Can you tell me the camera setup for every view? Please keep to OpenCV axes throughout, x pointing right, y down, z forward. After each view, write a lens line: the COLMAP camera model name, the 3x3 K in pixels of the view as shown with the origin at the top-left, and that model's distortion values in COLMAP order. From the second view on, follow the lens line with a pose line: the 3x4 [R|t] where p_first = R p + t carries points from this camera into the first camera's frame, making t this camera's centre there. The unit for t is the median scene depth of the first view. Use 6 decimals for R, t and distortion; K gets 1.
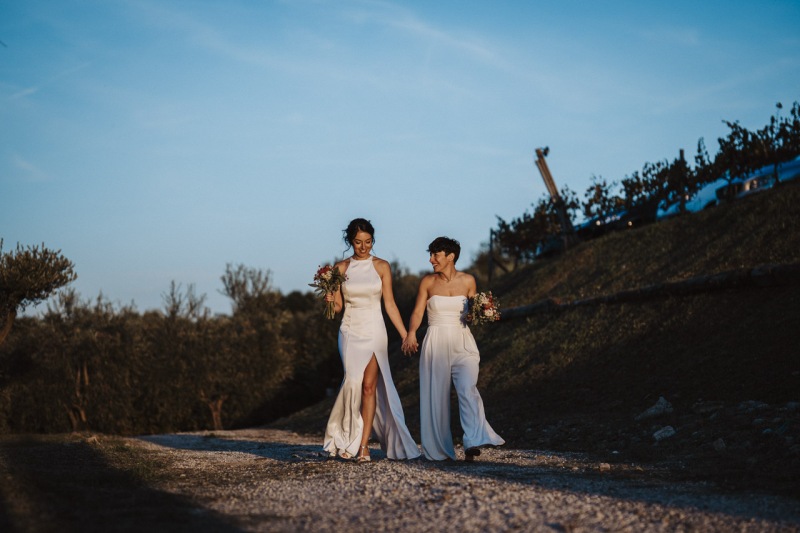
lens RADIAL K [[1730.1, 0, 400.0], [0, 1730.1, 266.5], [0, 0, 1]] dist [-0.004534, 0.023619]
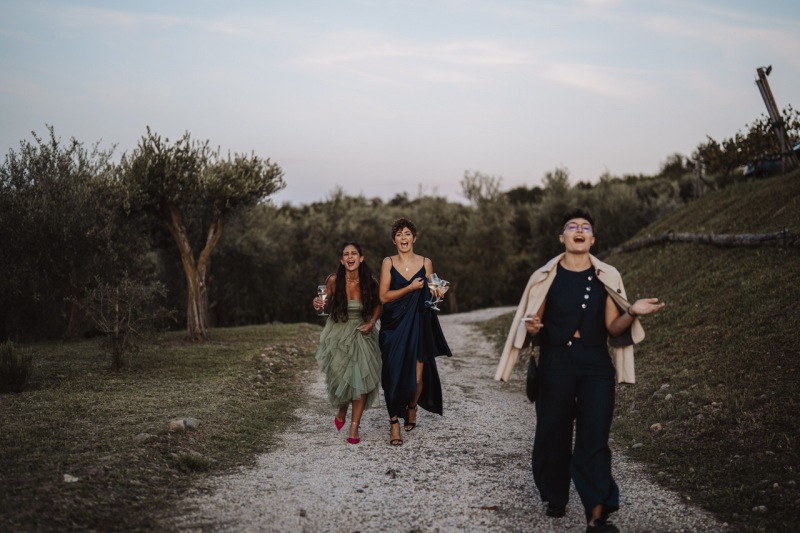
lens RADIAL K [[1139.3, 0, 395.5], [0, 1139.3, 274.3], [0, 0, 1]] dist [-0.142383, 0.957184]
pose [[0.982288, 0.046508, -0.181513, -0.001224], [-0.029279, 0.994905, 0.096473, -0.006835], [0.185075, -0.089450, 0.978645, 0.296266]]
